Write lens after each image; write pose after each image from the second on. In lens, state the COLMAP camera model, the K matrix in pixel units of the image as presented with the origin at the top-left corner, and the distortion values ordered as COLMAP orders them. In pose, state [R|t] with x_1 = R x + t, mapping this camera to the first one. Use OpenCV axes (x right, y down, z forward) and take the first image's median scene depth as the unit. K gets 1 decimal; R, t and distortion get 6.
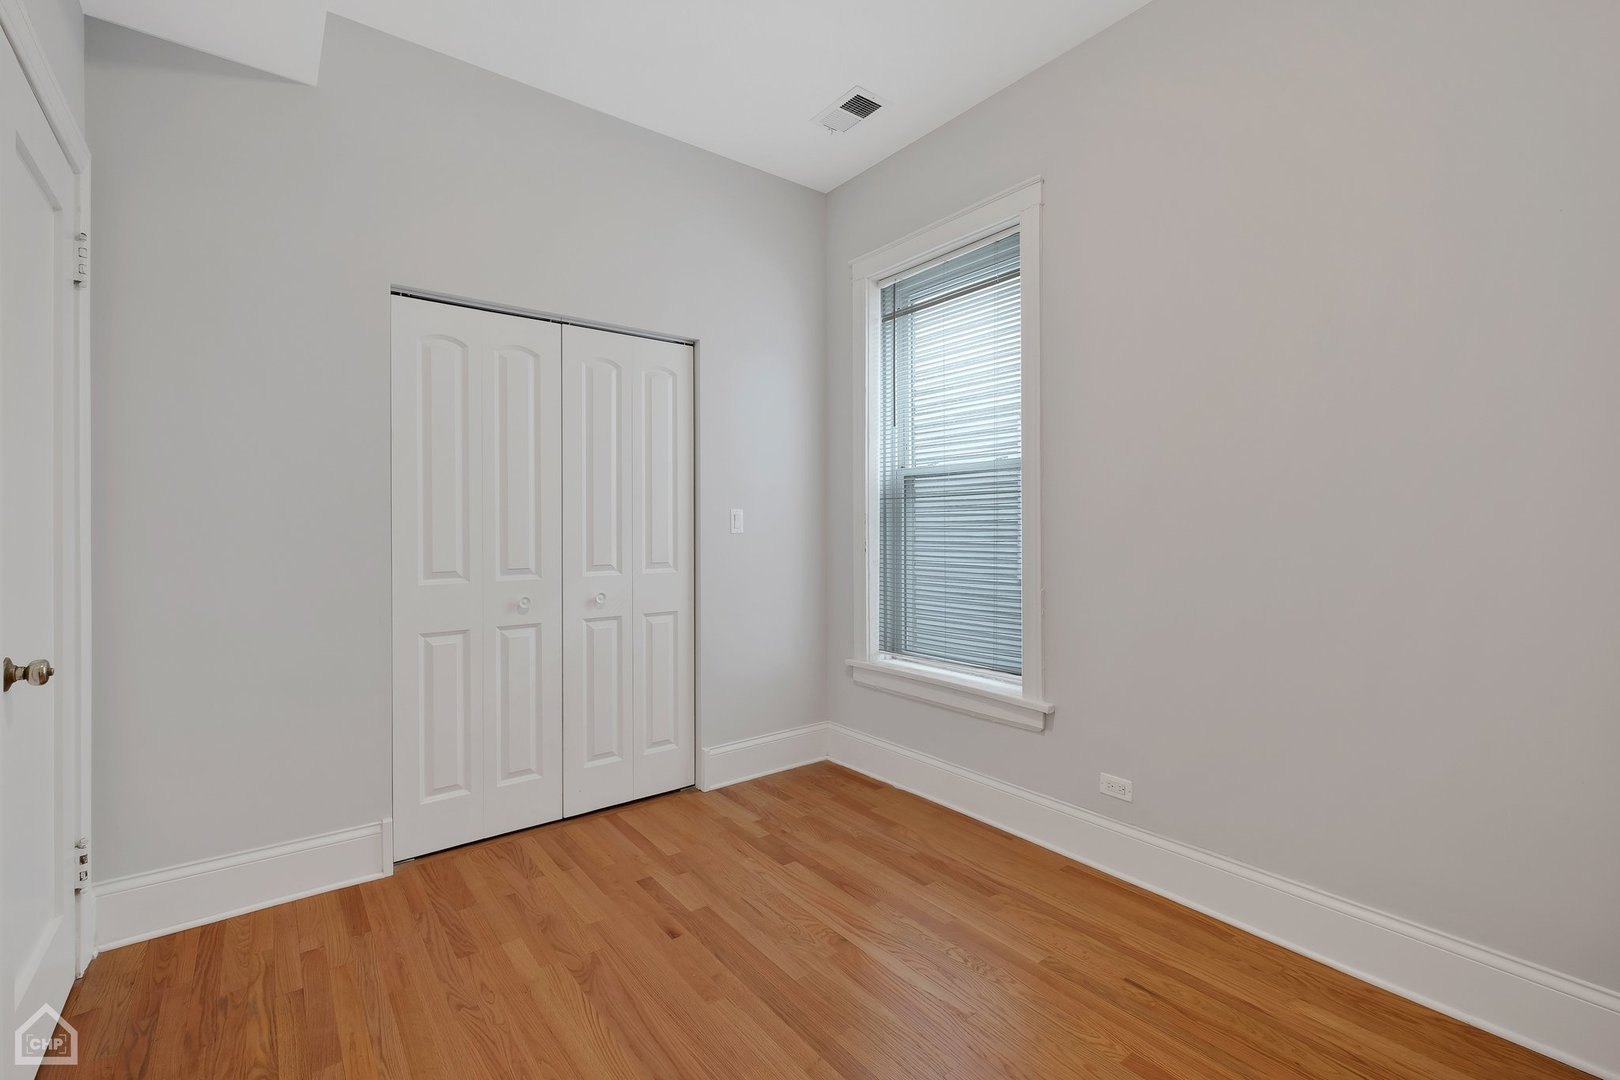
lens RADIAL K [[705.9, 0, 802.8], [0, 705.9, 531.9], [0, 0, 1]] dist [0.000604, -0.000281]
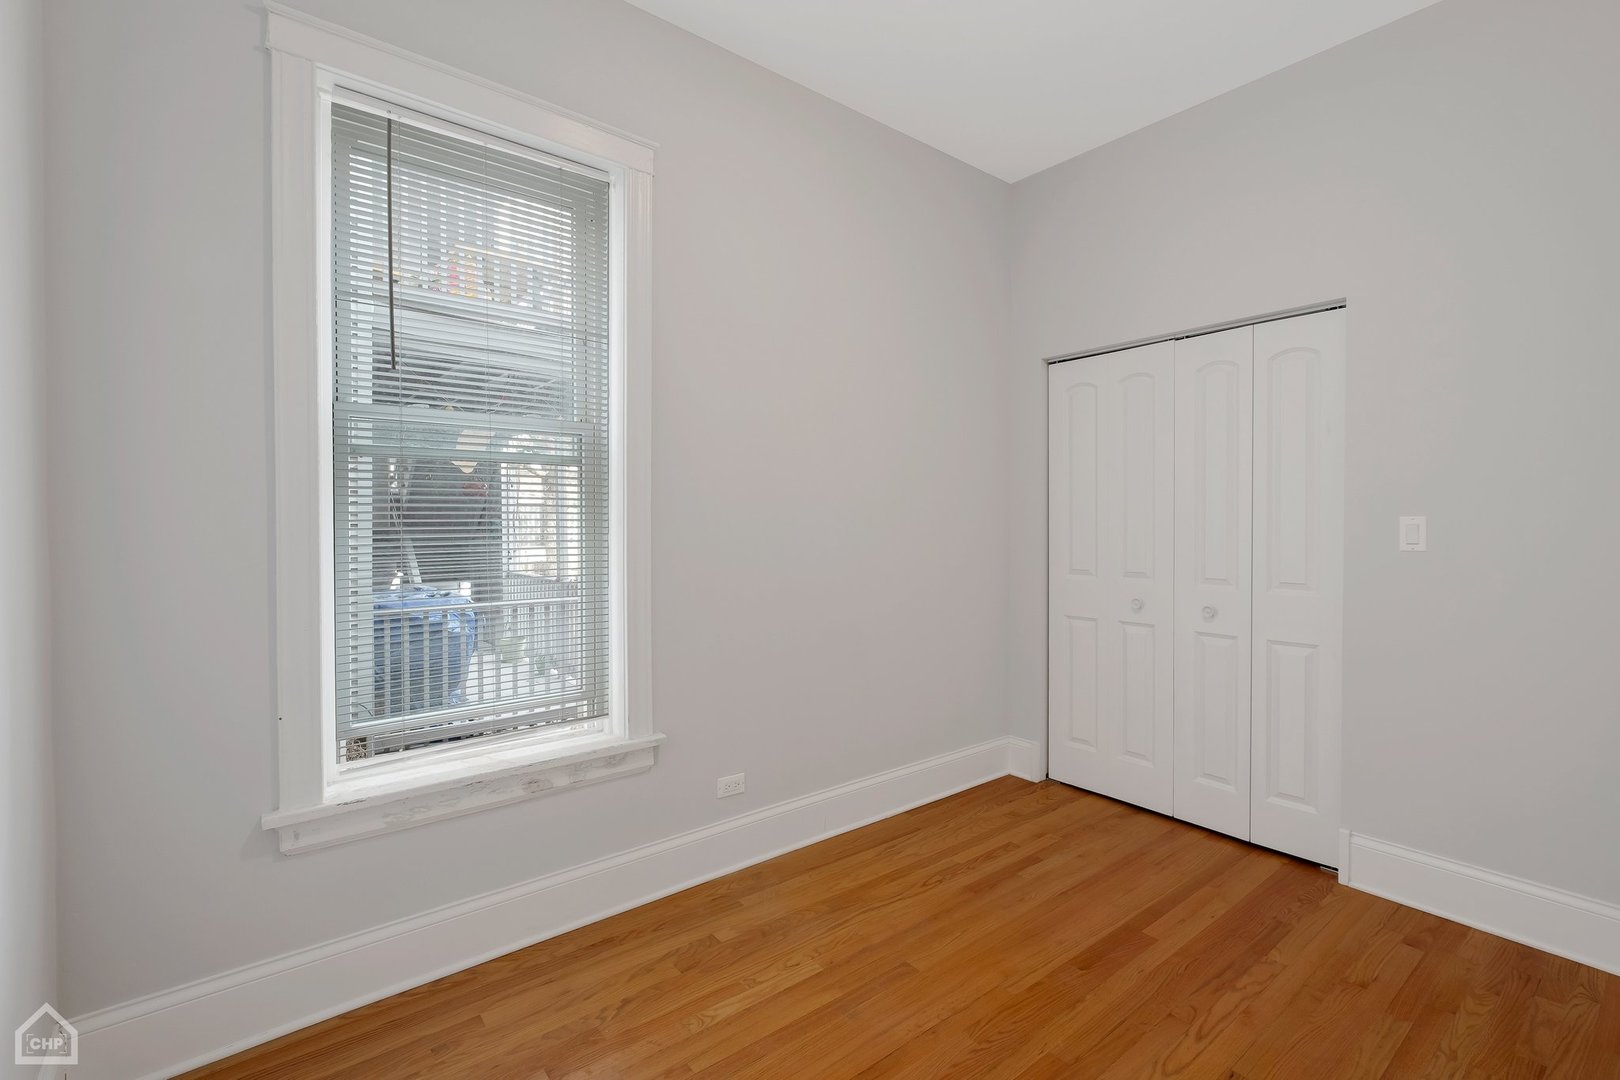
lens RADIAL K [[705.9, 0, 802.8], [0, 705.9, 531.9], [0, 0, 1]] dist [0.000604, -0.000281]
pose [[-0.003151, 0.023147, -0.999727, 0.753267], [-0.007066, 0.999707, 0.023169, -0.037264], [0.999970, 0.007137, -0.002987, 0.494292]]
